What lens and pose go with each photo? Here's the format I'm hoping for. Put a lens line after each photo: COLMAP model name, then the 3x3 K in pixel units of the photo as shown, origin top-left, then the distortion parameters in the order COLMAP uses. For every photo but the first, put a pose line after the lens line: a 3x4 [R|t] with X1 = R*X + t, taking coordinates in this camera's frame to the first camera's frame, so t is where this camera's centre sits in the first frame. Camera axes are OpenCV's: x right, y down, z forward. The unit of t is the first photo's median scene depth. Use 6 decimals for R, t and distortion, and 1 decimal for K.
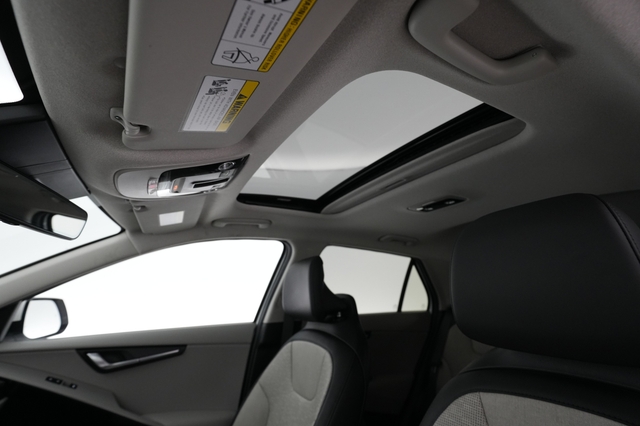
lens RADIAL K [[309.8, 0, 319.1], [0, 309.8, 210.8], [0, 0, 1]] dist [-0.002498, 0.000342]
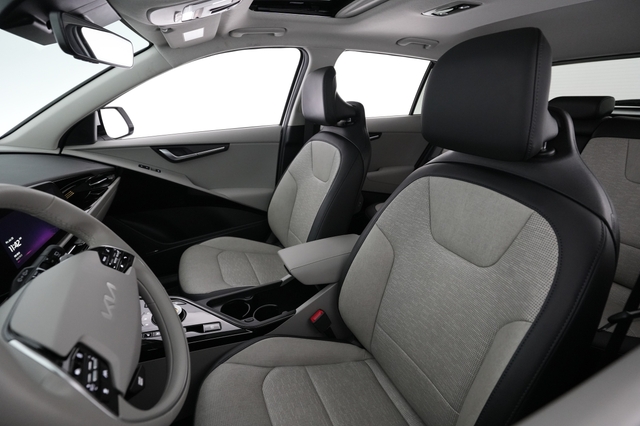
lens RADIAL K [[309.8, 0, 319.1], [0, 309.8, 210.8], [0, 0, 1]] dist [-0.002498, 0.000342]
pose [[0.996425, 0.022817, -0.081346, 0.052841], [0.029400, 0.809016, 0.587051, -0.082315], [0.079205, -0.587343, 0.805453, -0.165885]]
